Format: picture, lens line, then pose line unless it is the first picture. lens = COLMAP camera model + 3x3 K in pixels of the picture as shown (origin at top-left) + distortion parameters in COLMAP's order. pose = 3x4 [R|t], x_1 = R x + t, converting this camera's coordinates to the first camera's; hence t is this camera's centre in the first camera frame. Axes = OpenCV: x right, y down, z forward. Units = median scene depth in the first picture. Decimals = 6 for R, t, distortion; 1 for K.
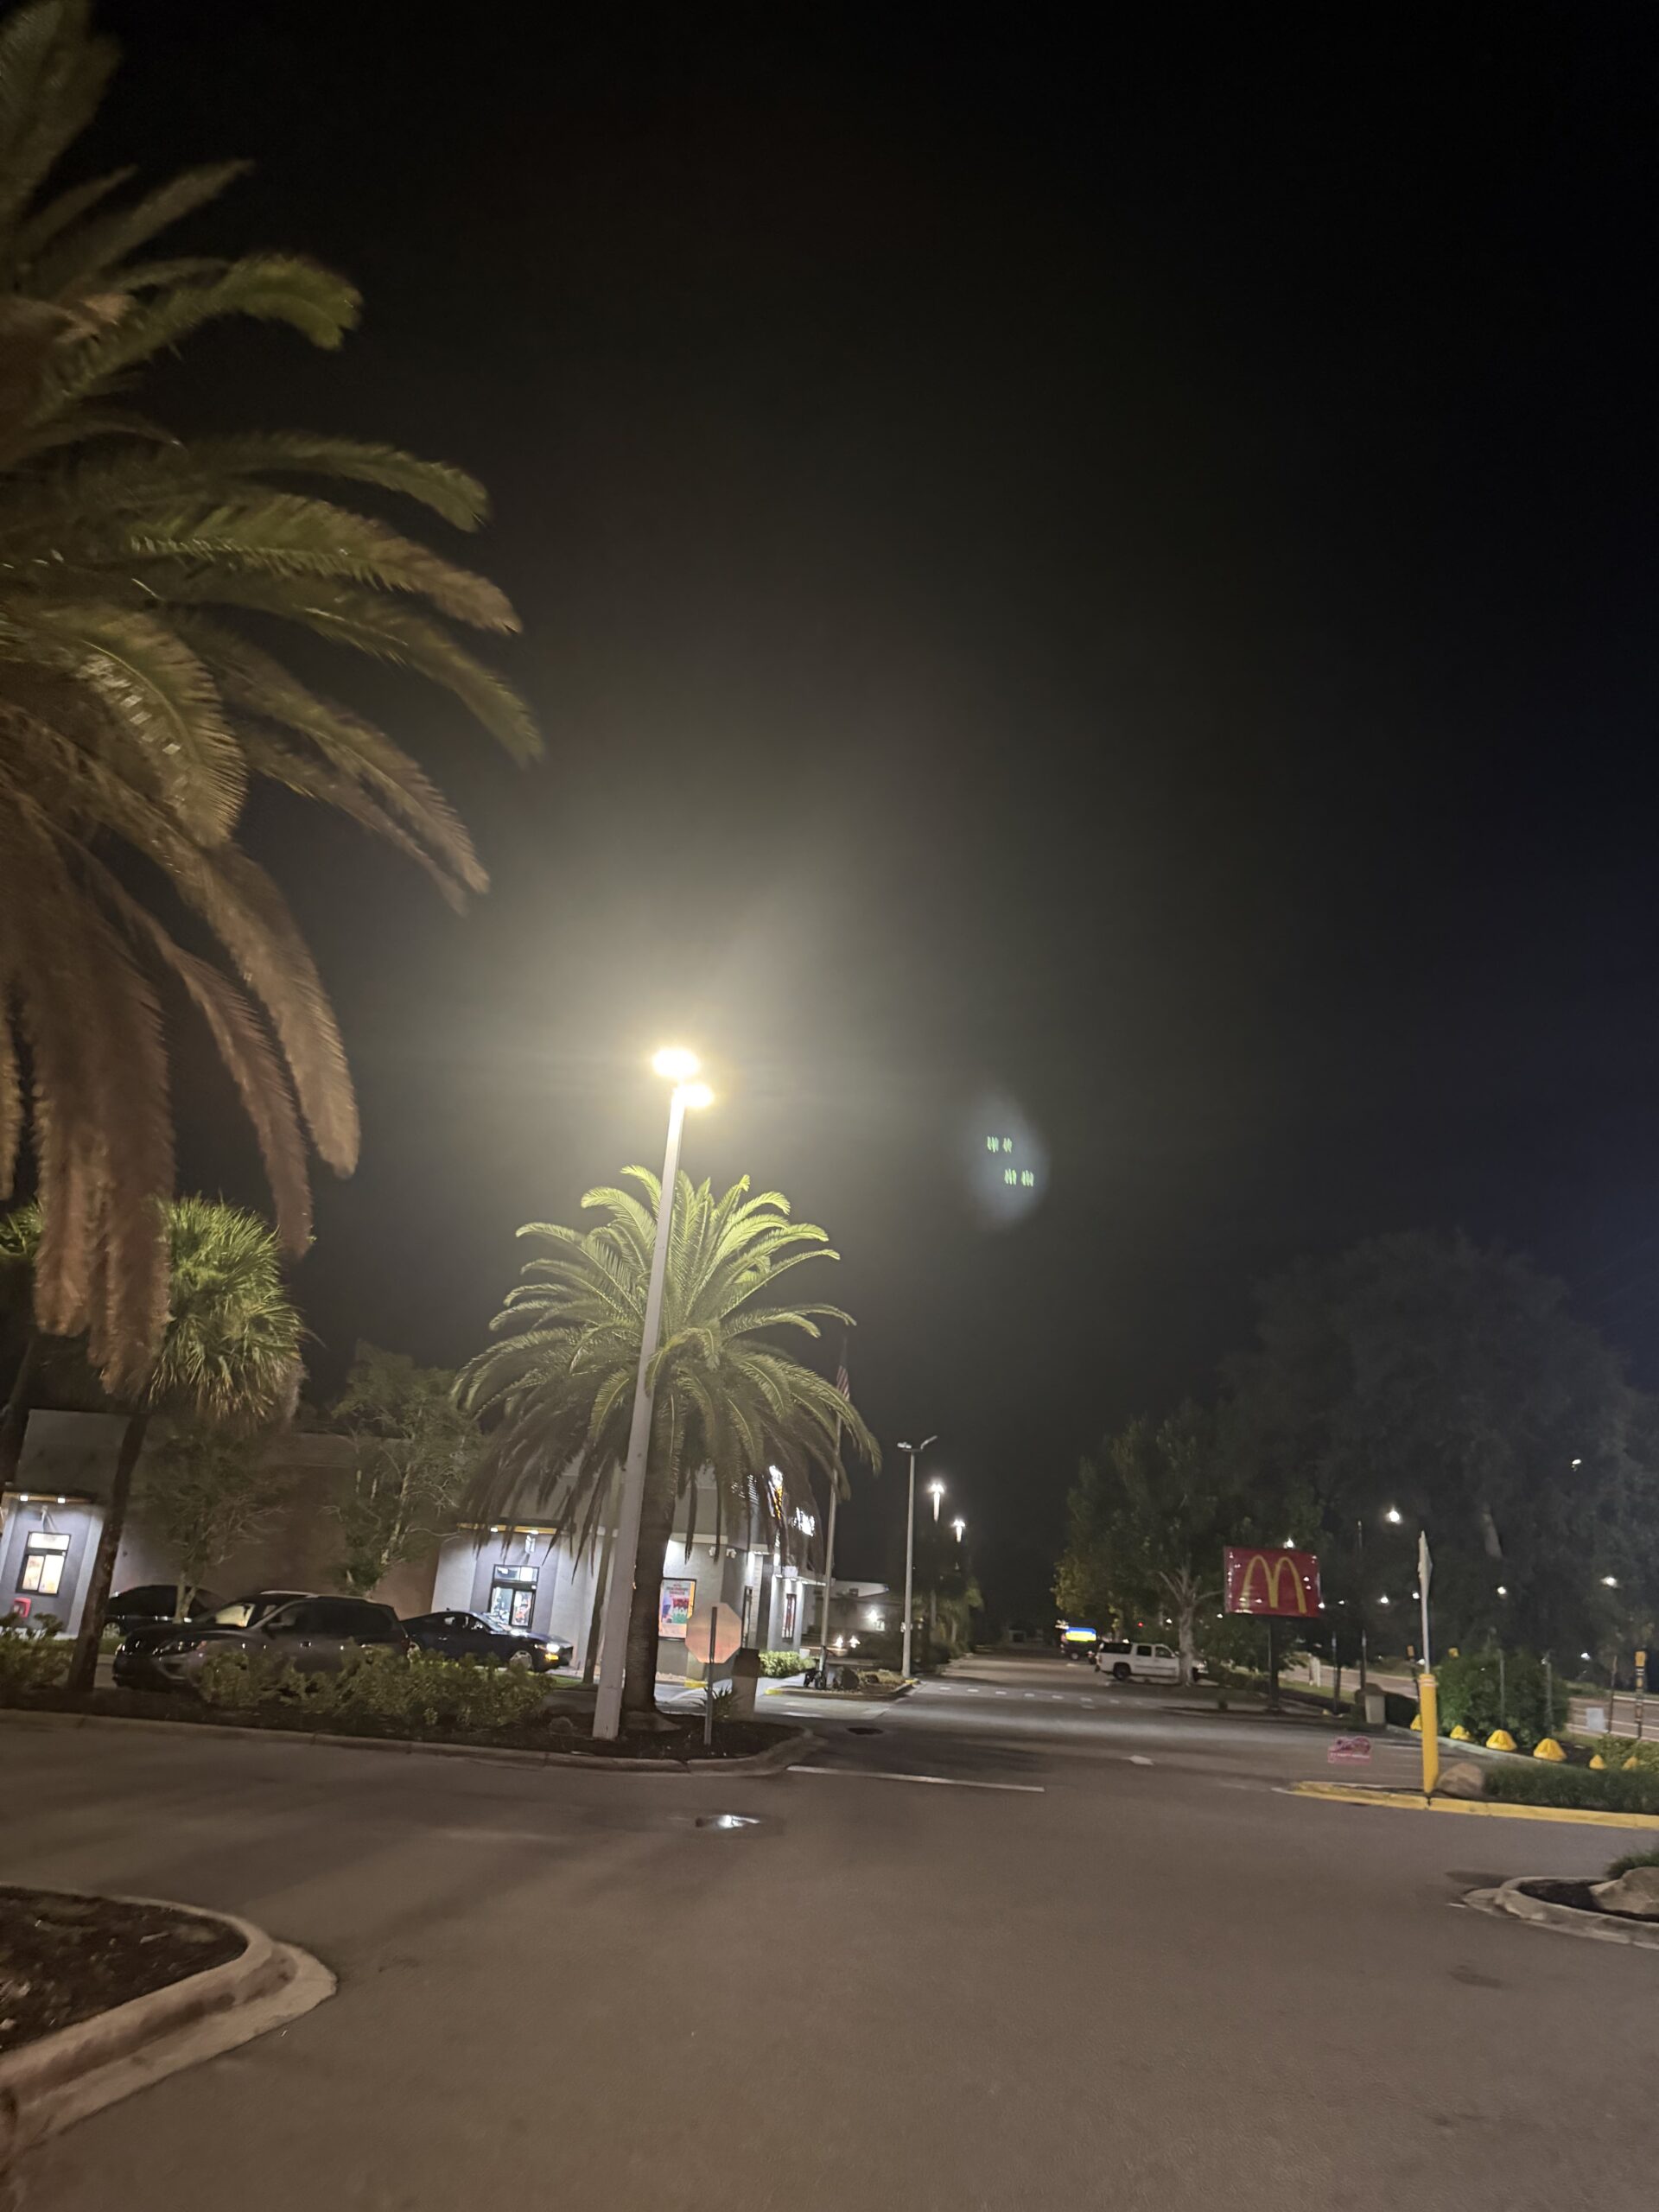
lens RADIAL K [[1574.6, 0, 874.2], [0, 1574.6, 1106.9], [0, 0, 1]] dist [0.084496, -0.126584]
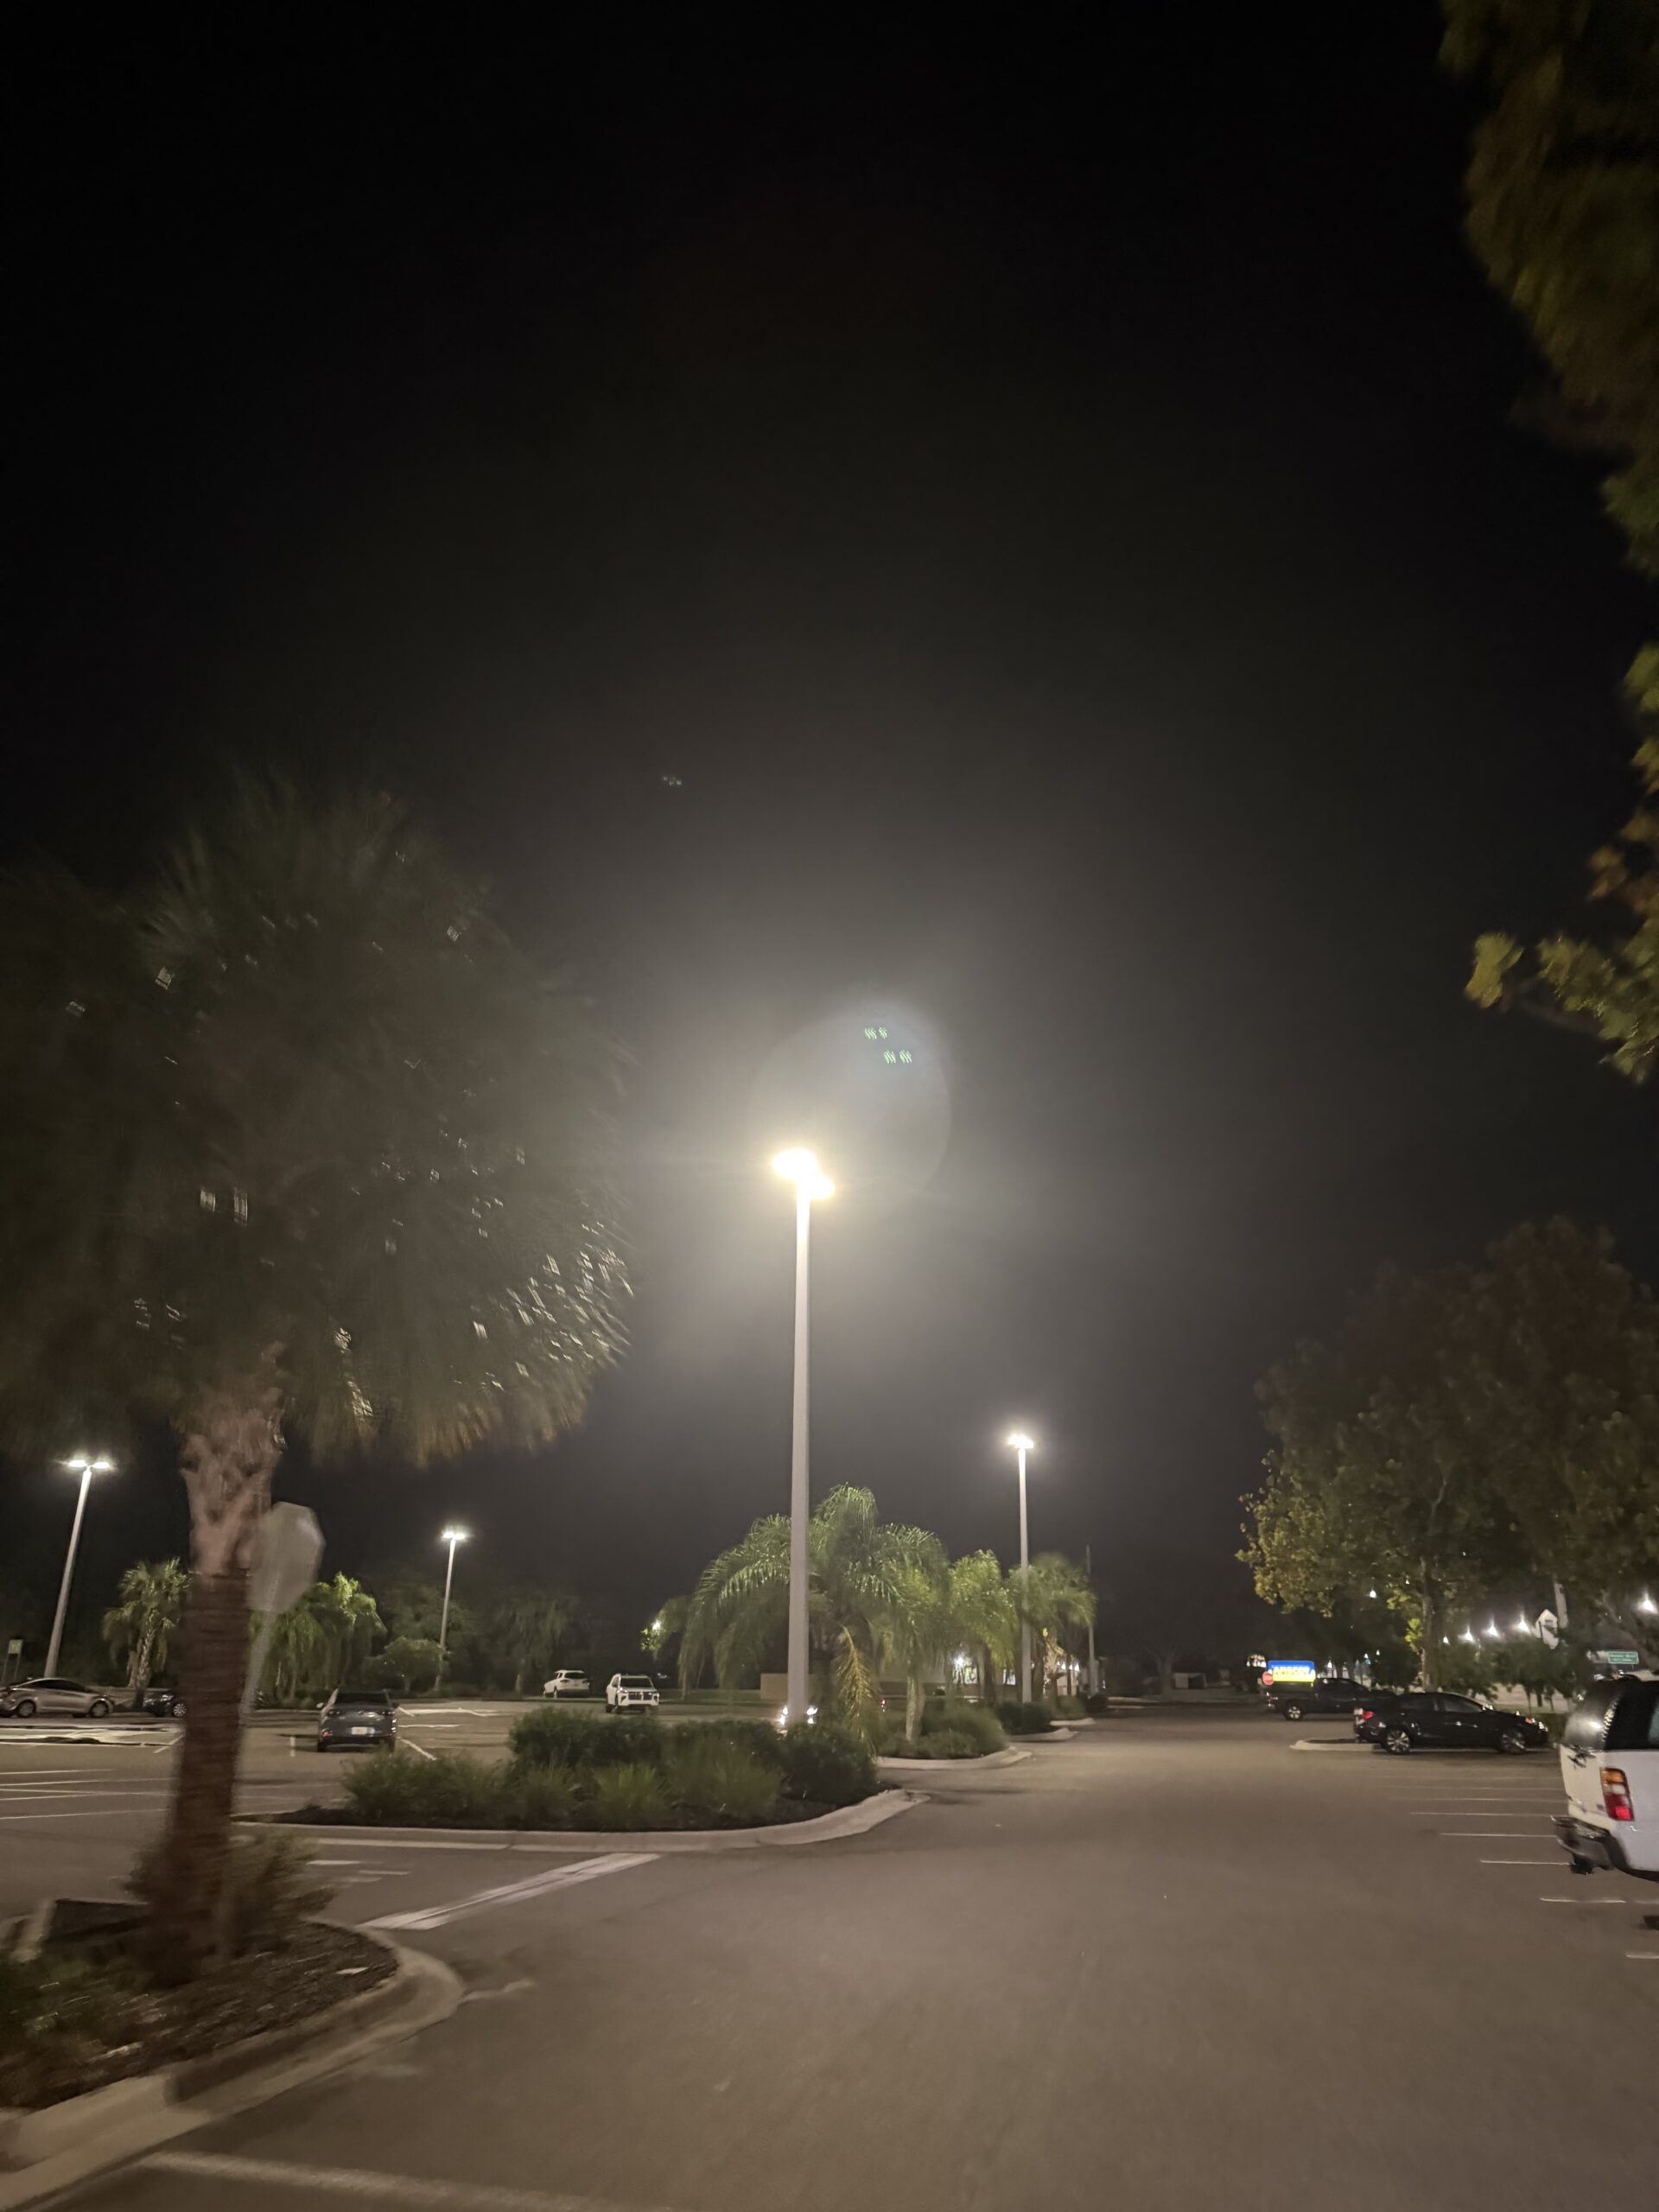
lens RADIAL K [[1518.3, 0, 829.5], [0, 1518.3, 1106.0], [0, 0, 1]] dist [0.019283, -0.006455]
pose [[0.988488, -0.097223, -0.115926, 0.118754], [0.091557, 0.994375, -0.053246, 0.363399], [0.120451, 0.042019, 0.991830, 1.081508]]
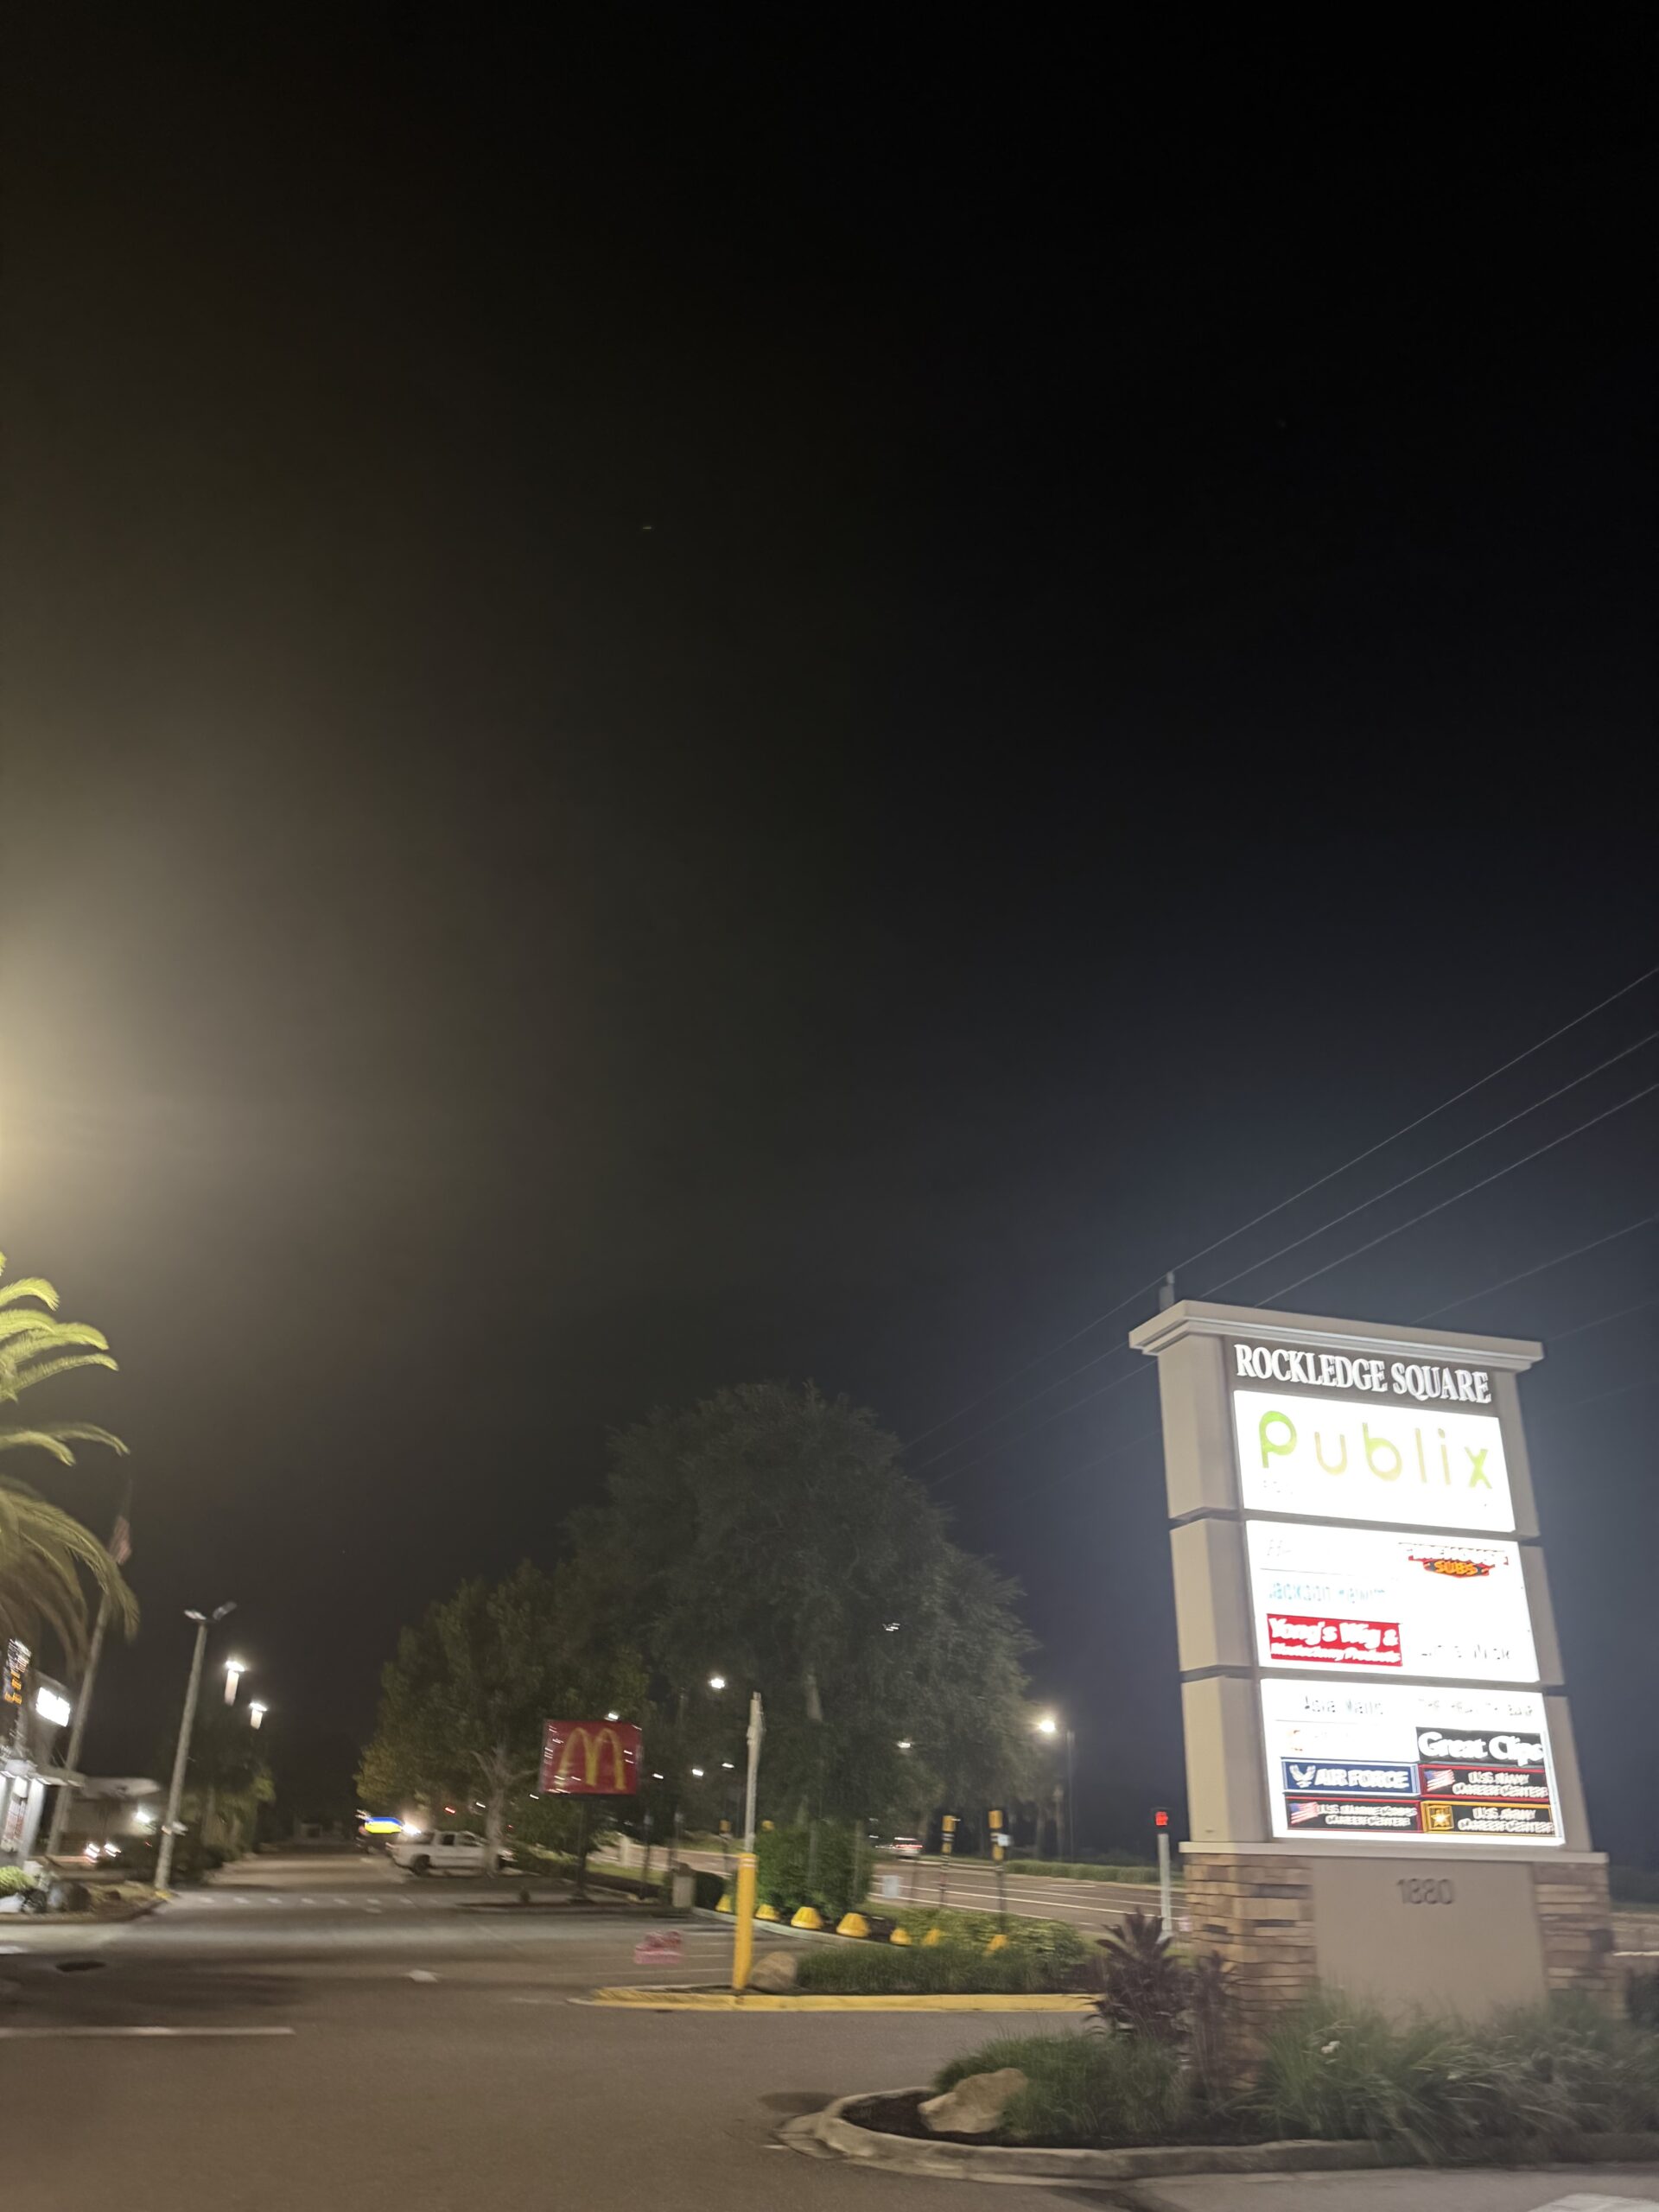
lens RADIAL K [[1536.2, 0, 836.9], [0, 1536.2, 1106.5], [0, 0, 1]] dist [0.027916, -0.024548]
pose [[0.927261, 0.116245, 0.355913, 0.014646], [-0.076111, 0.989257, -0.124812, 0.020329], [-0.366598, 0.088644, 0.926147, 0.064916]]
